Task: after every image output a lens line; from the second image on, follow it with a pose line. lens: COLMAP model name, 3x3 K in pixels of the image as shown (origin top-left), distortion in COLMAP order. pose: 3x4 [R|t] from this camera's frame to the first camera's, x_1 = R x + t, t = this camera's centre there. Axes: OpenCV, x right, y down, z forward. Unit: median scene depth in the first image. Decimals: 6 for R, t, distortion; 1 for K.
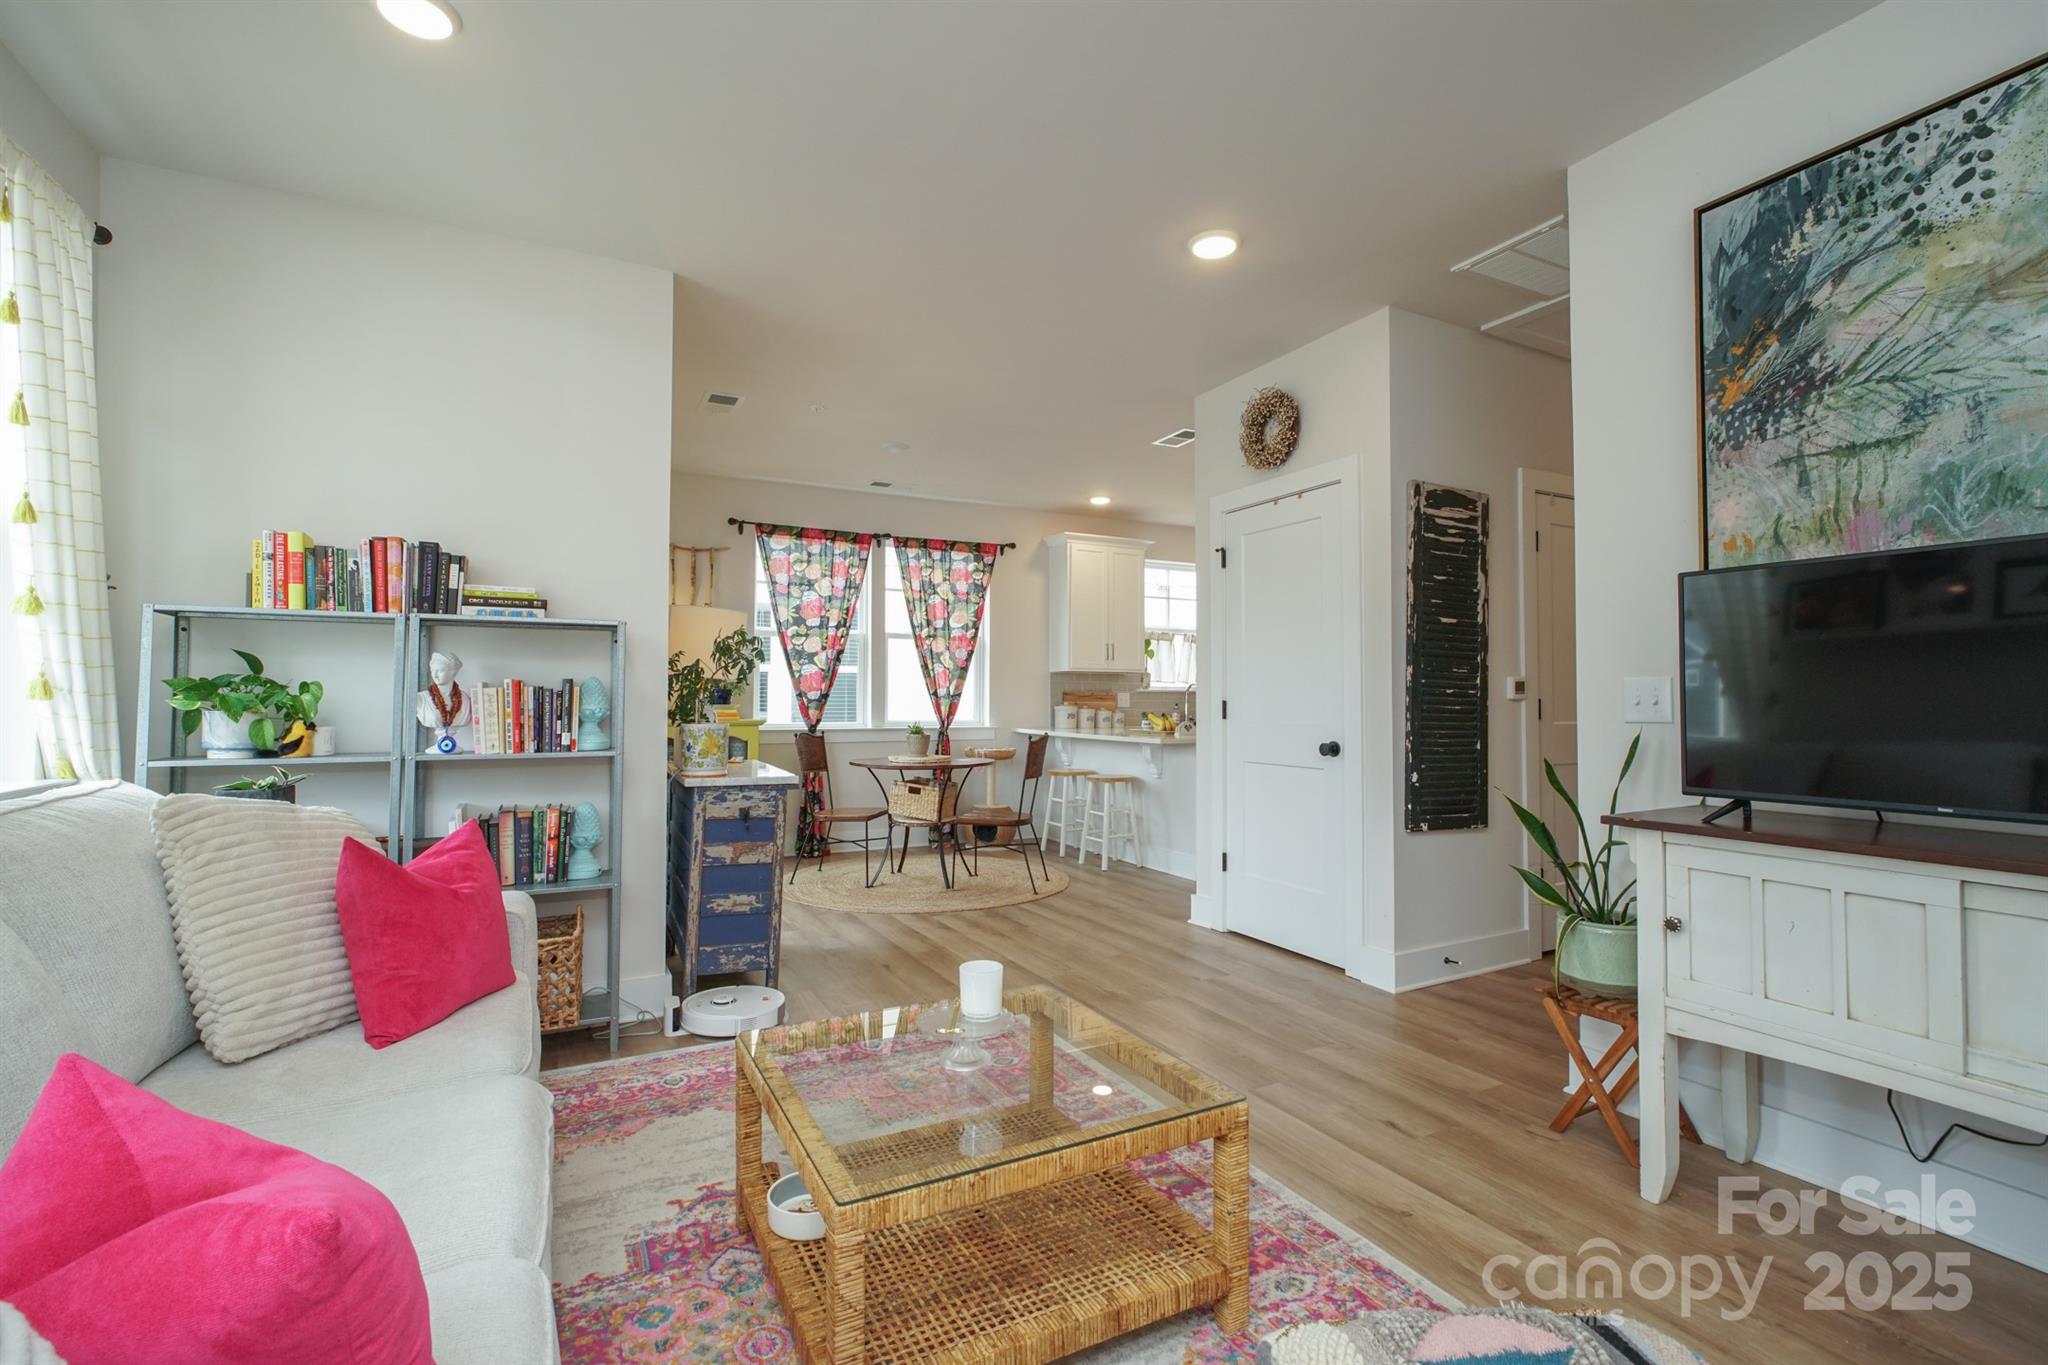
lens RADIAL K [[916.8, 0, 1024.0], [0, 916.8, 682.5], [0, 0, 1]] dist [-0.004623, 0.000591]
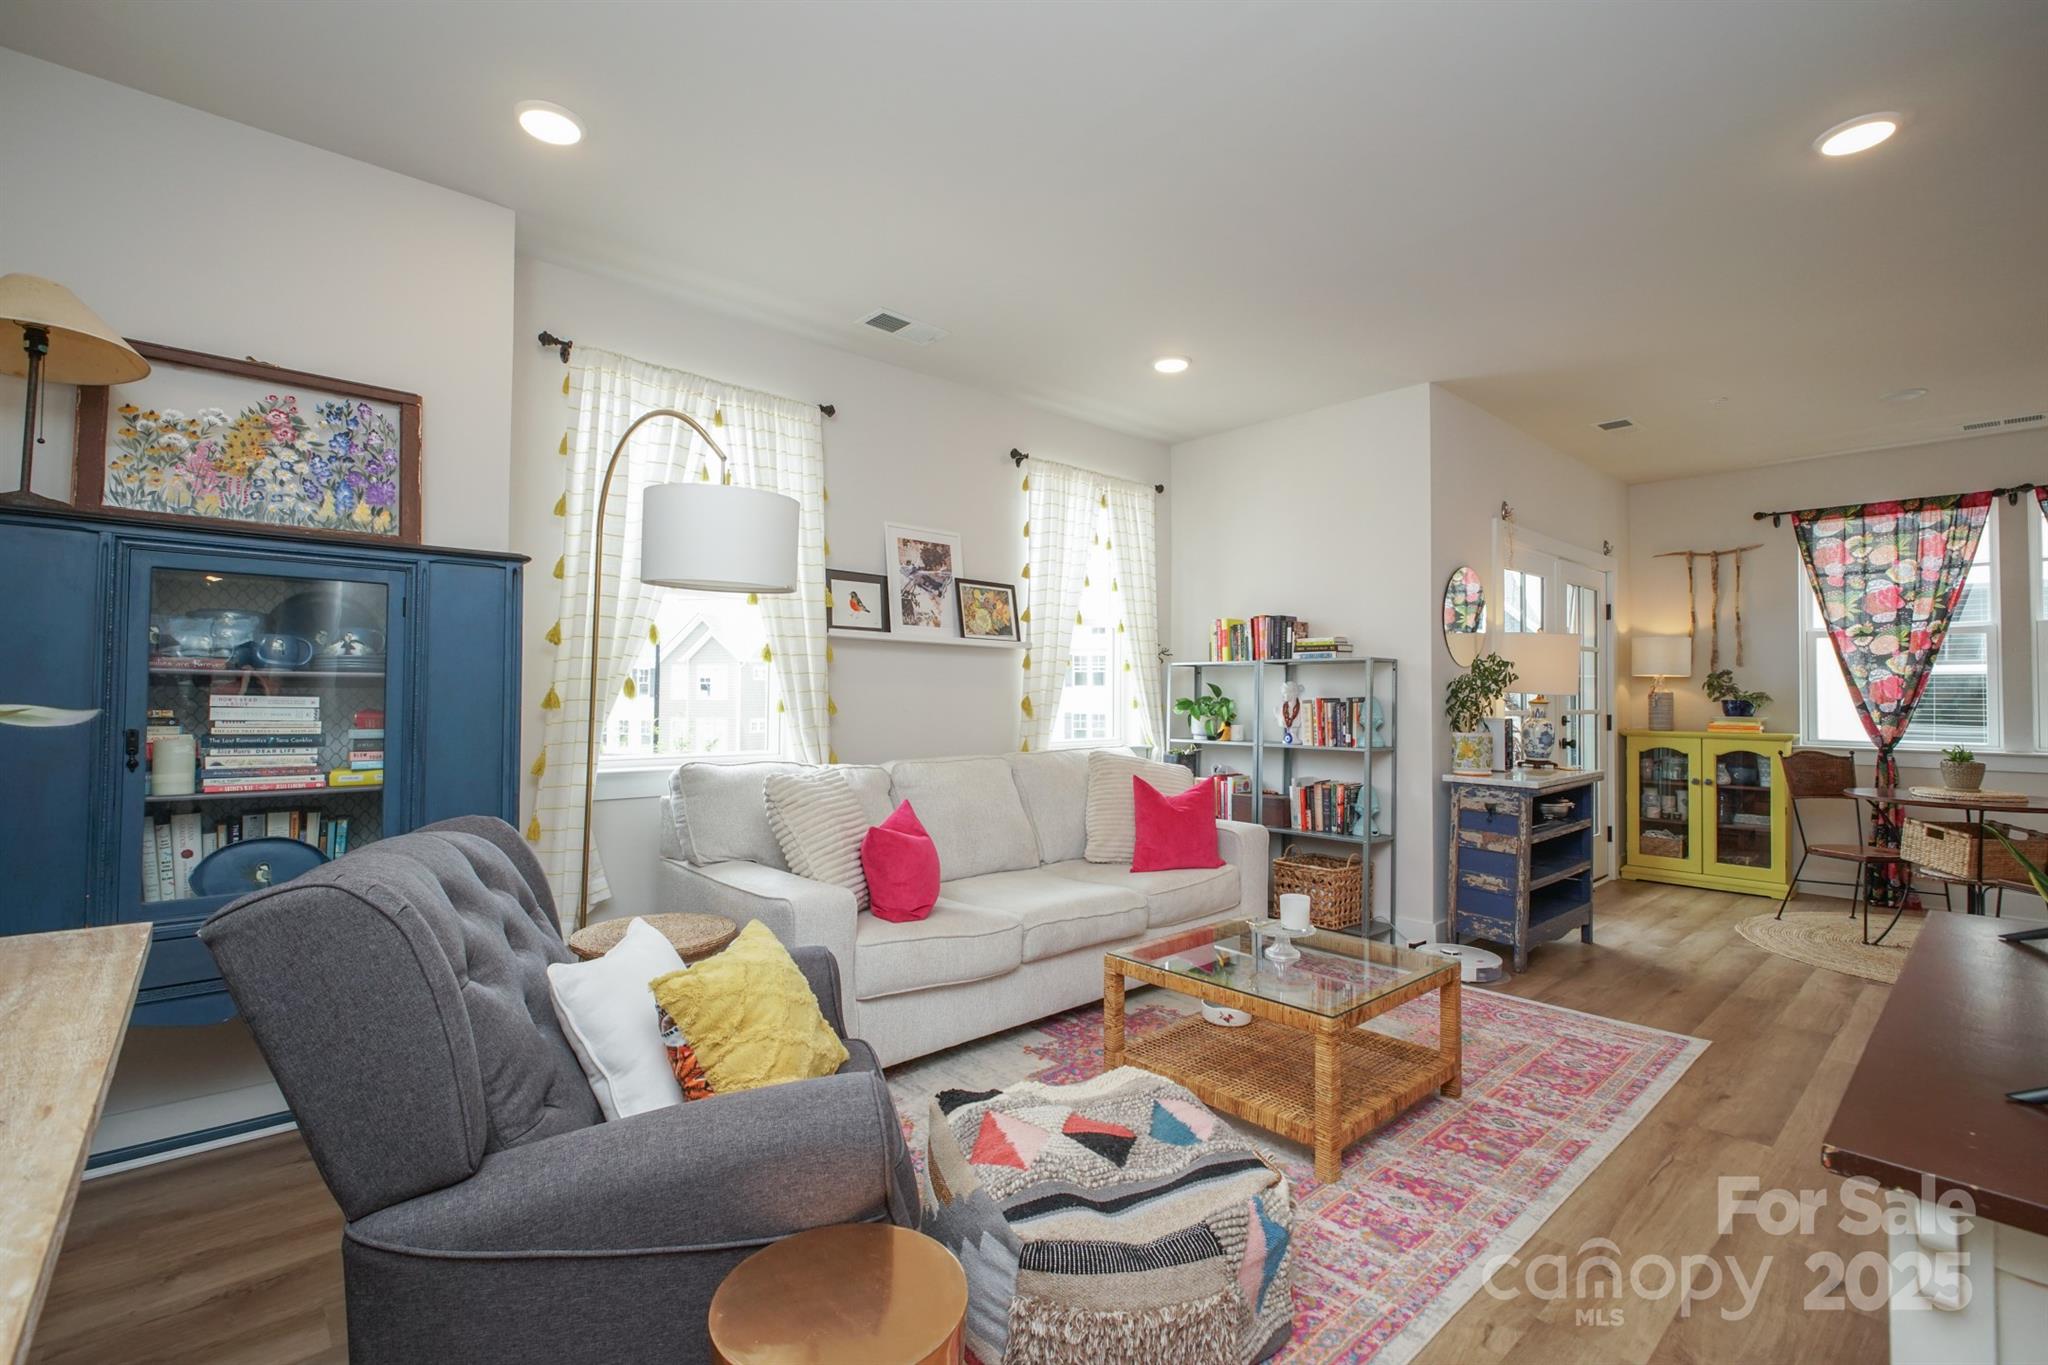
lens RADIAL K [[907.3, 0, 1003.6], [0, 907.3, 675.9], [0, 0, 1]] dist [-0.014138, 0.001132]
pose [[0.234374, -0.021926, -0.971899, 0.695245], [0.011828, 0.999736, -0.019701, -0.014574], [0.972074, -0.006878, 0.234572, 0.105117]]
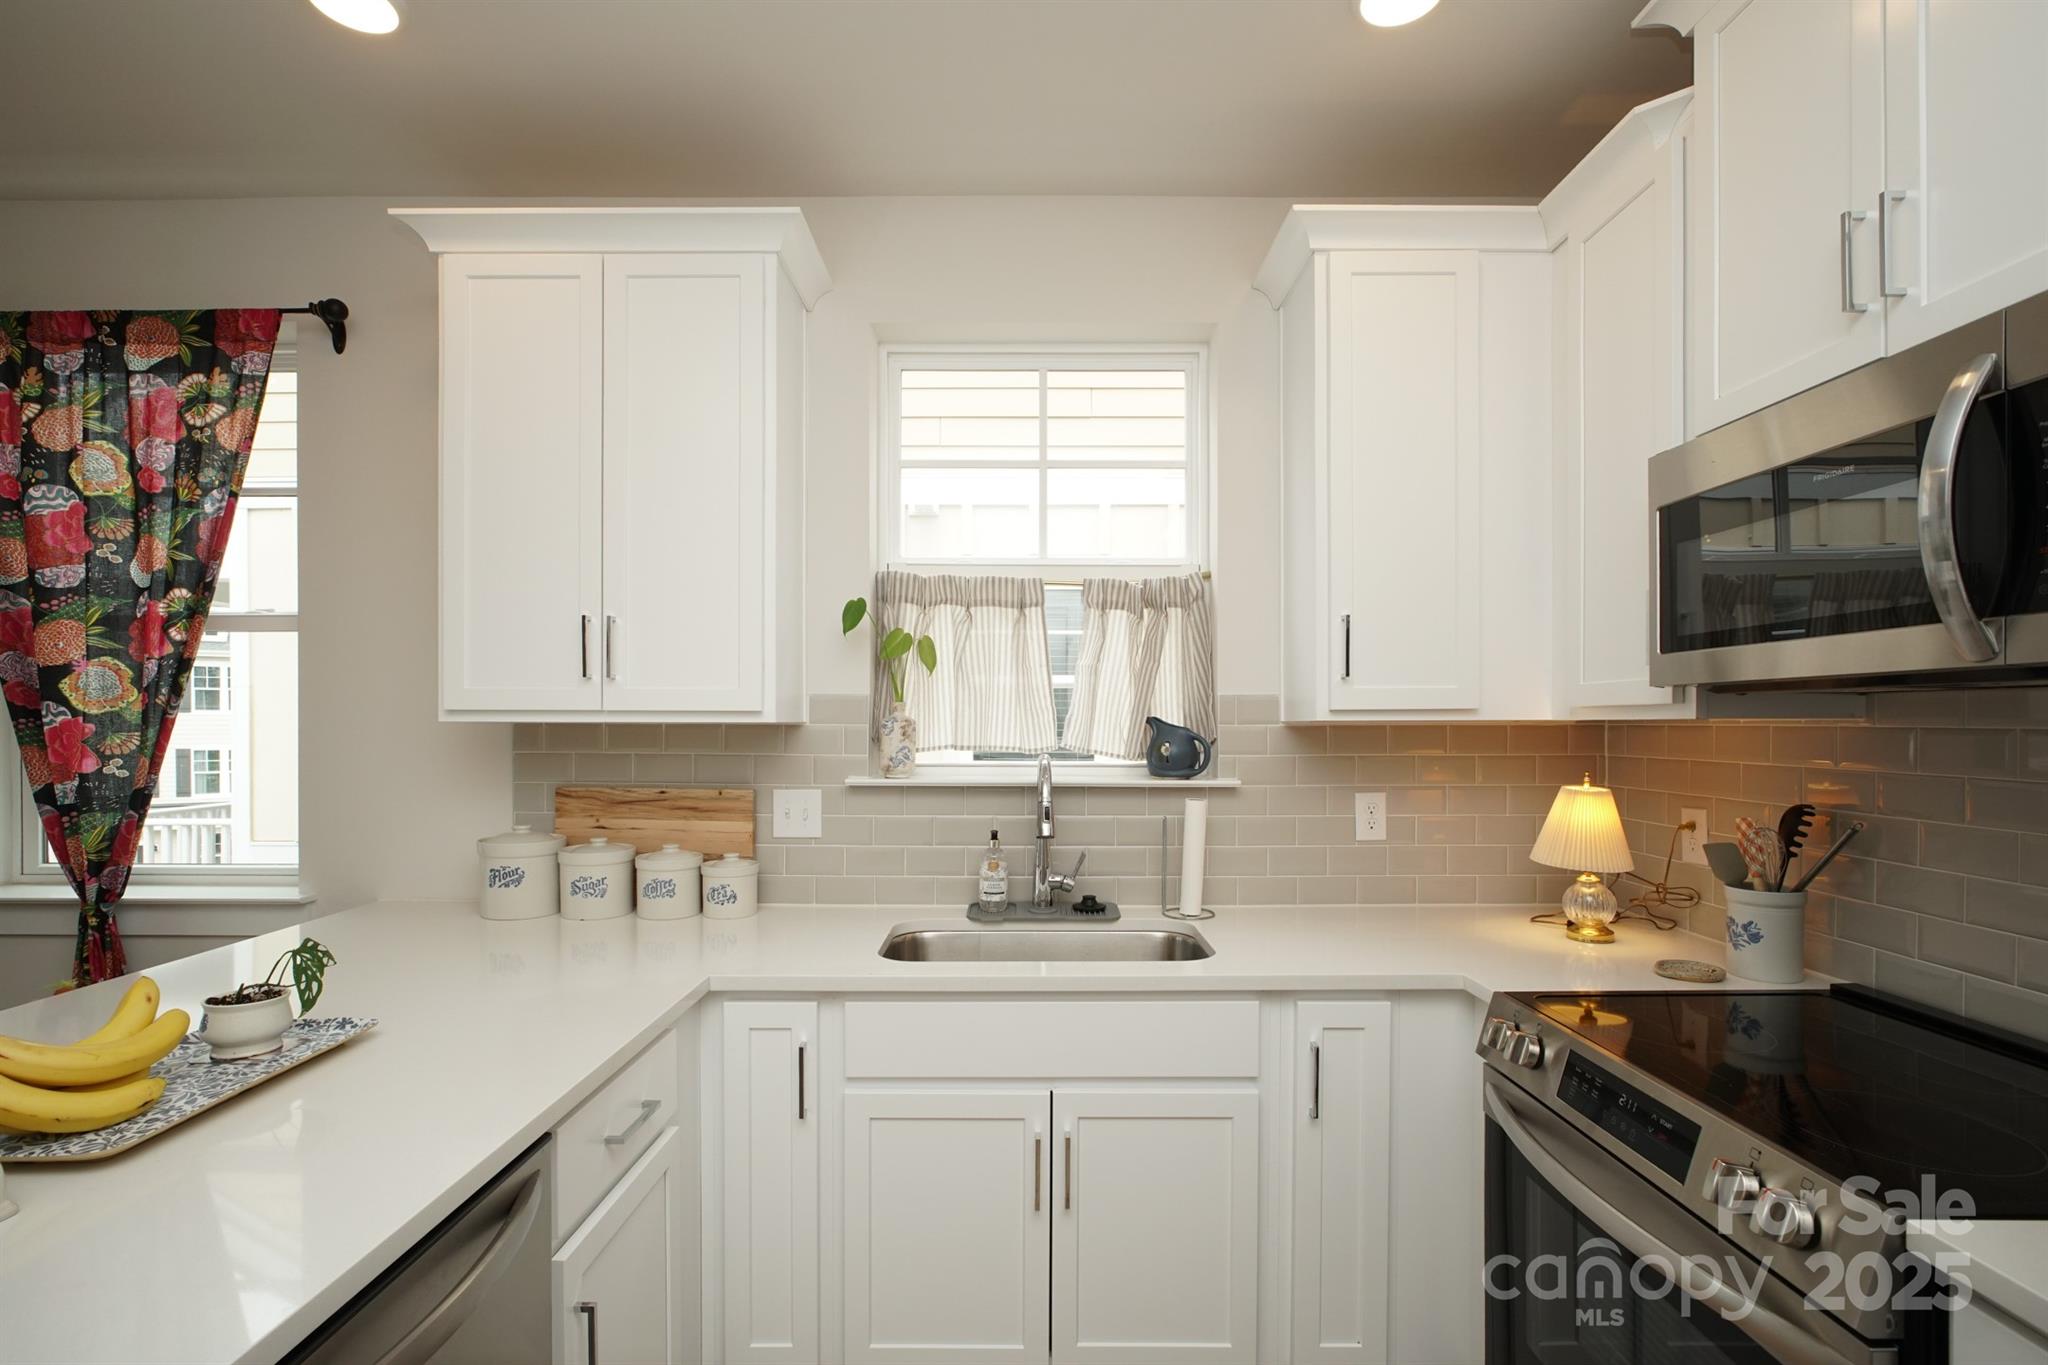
lens RADIAL K [[951.7, 0, 1030.0], [0, 951.7, 728.8], [0, 0, 1]] dist [-0.007532, 0.002080]
pose [[0.885316, 0.003163, -0.464980, 0.735626], [0.007783, 0.999736, 0.021620, -0.032328], [0.464925, -0.022760, 0.885057, 1.787817]]
